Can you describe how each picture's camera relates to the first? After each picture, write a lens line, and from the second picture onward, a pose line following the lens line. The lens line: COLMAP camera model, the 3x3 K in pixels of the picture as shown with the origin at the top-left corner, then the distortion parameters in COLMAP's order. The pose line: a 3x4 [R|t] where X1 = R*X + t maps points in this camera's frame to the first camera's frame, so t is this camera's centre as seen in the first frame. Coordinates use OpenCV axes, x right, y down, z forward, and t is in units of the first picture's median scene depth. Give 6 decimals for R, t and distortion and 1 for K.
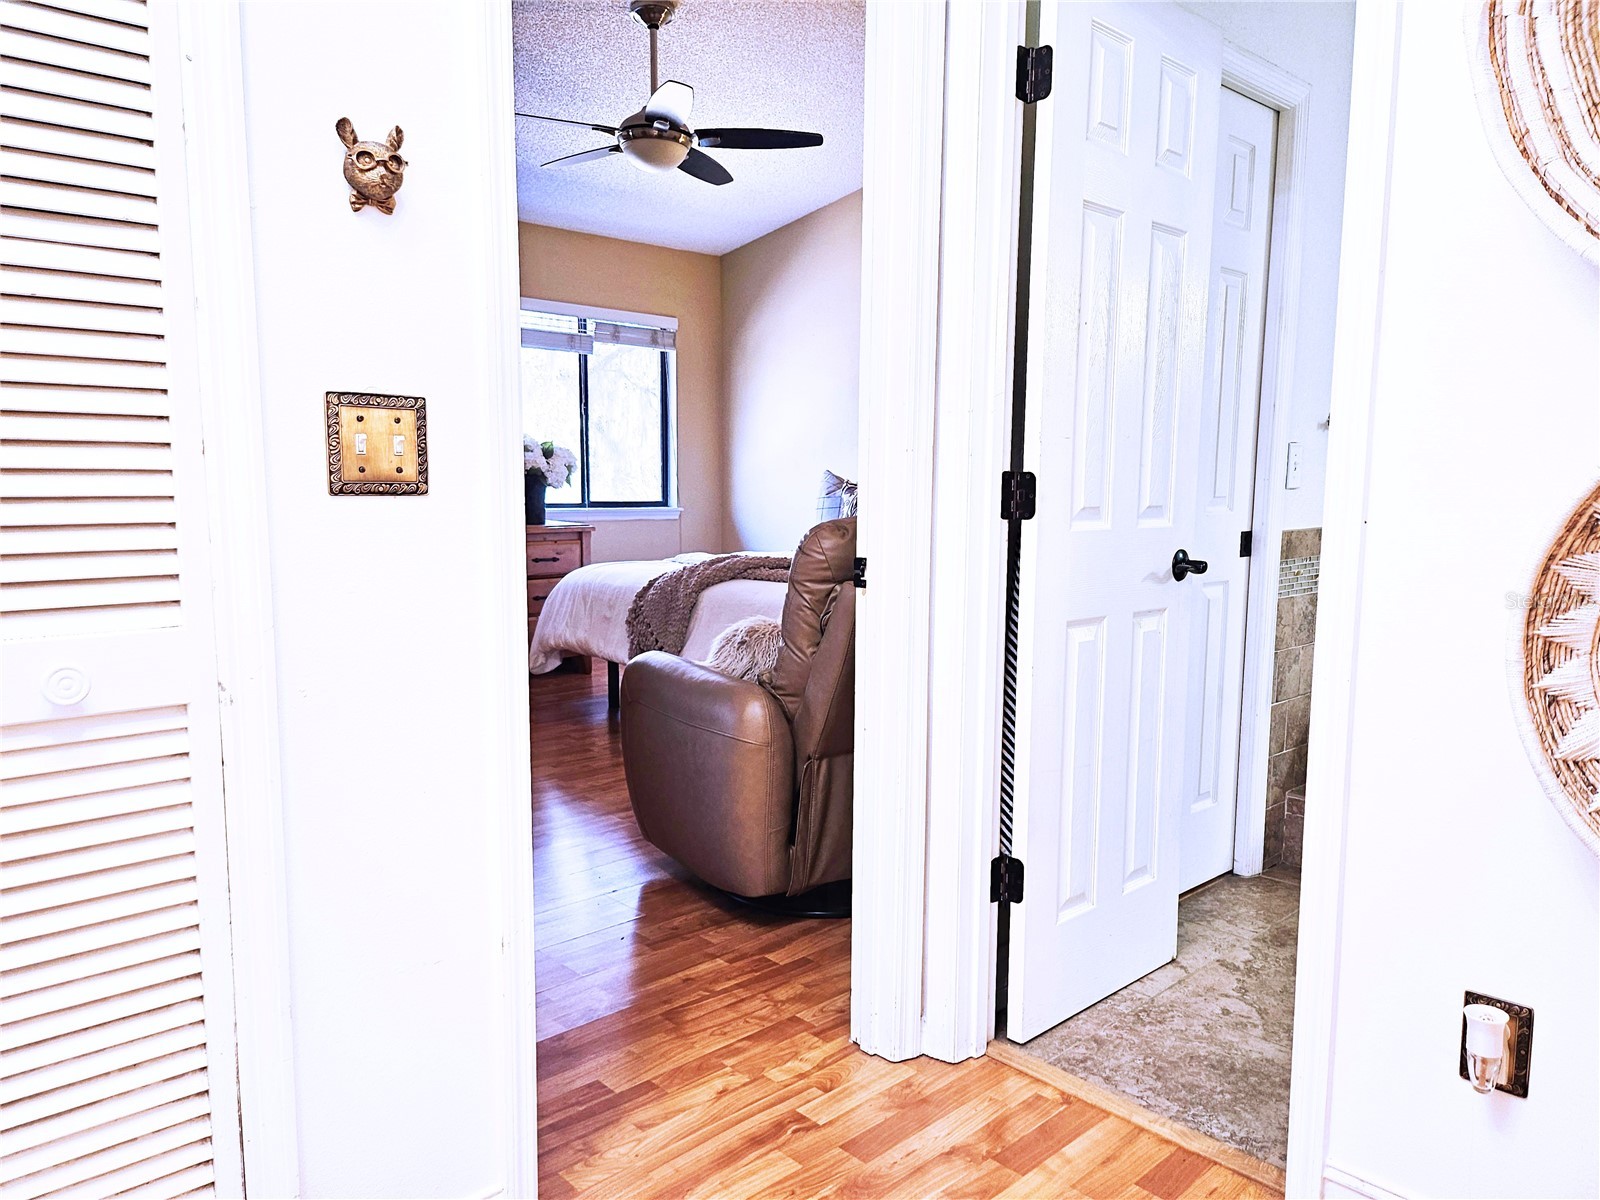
lens RADIAL K [[1125.6, 0, 804.3], [0, 1125.6, 606.0], [0, 0, 1]] dist [0.069033, -0.070793]
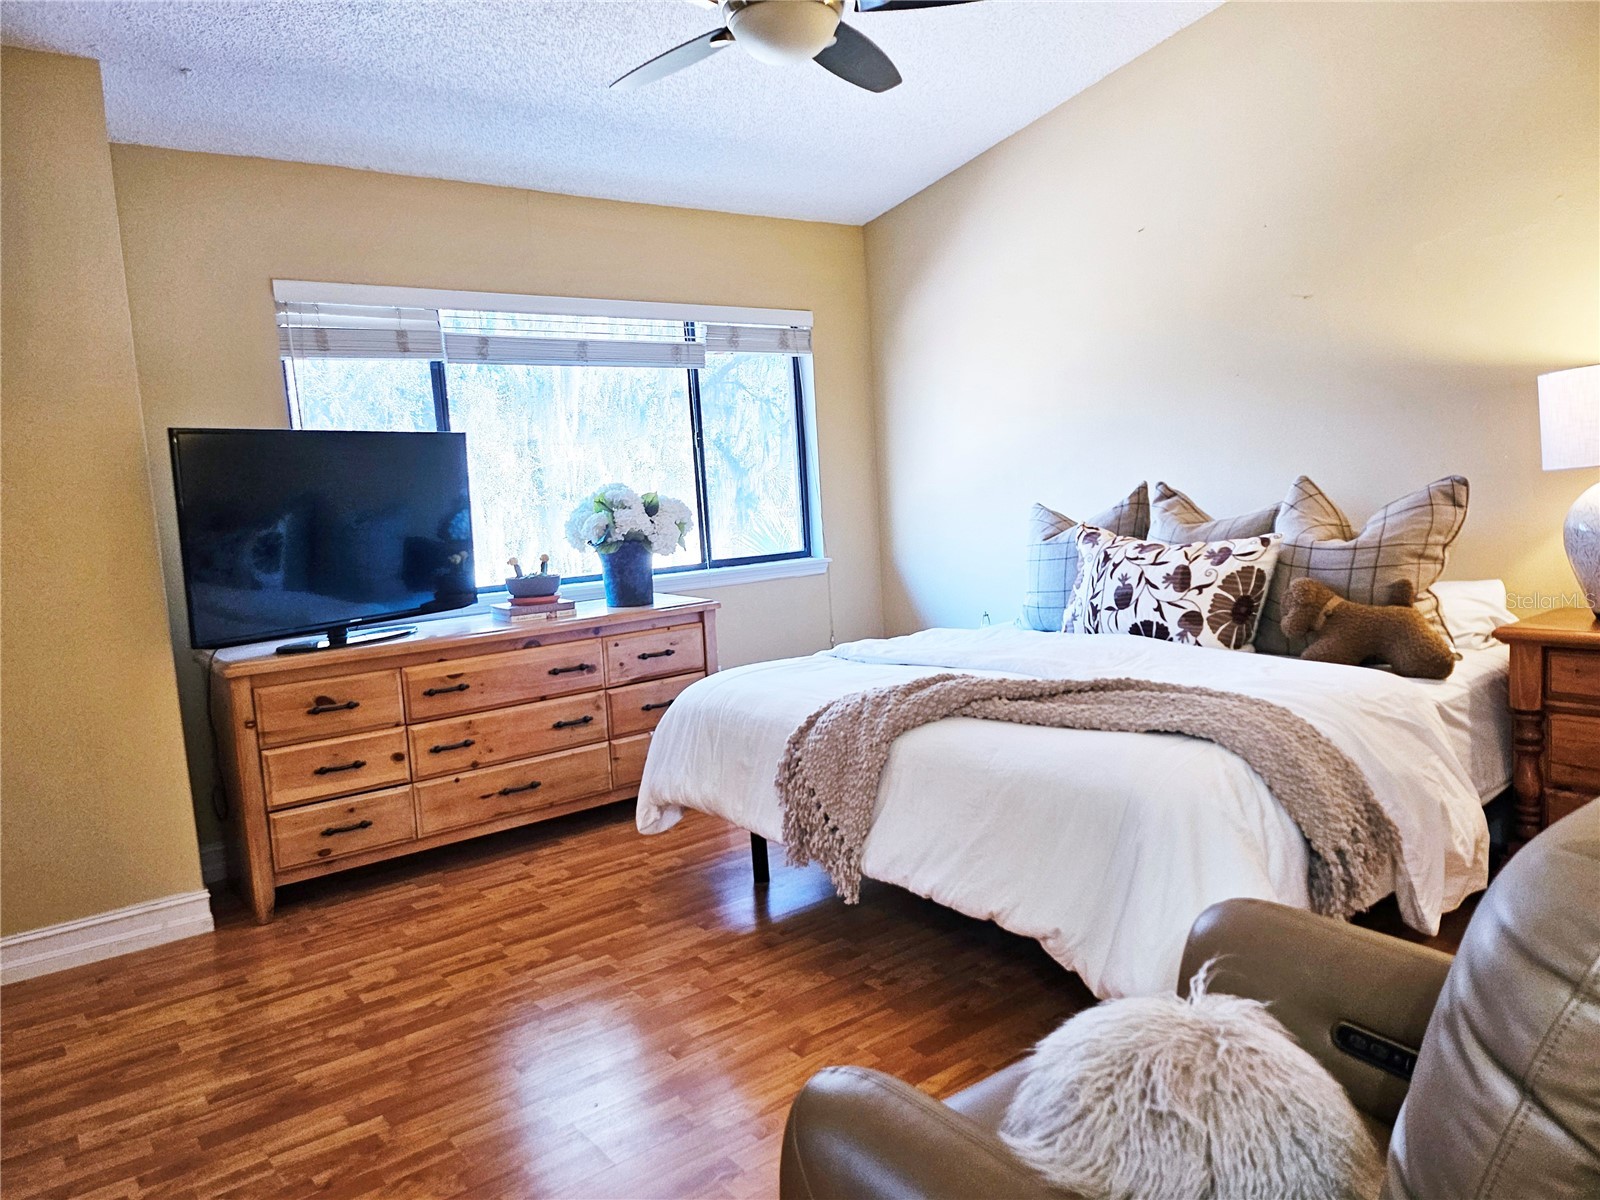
lens RADIAL K [[1125.6, 0, 798.0], [0, 1125.6, 598.8], [0, 0, 1]] dist [0.069033, -0.070793]
pose [[0.991588, -0.055451, -0.116955, -0.050810], [0.054825, 0.998459, -0.008565, -0.065151], [0.117250, 0.002080, 0.993100, 0.286204]]
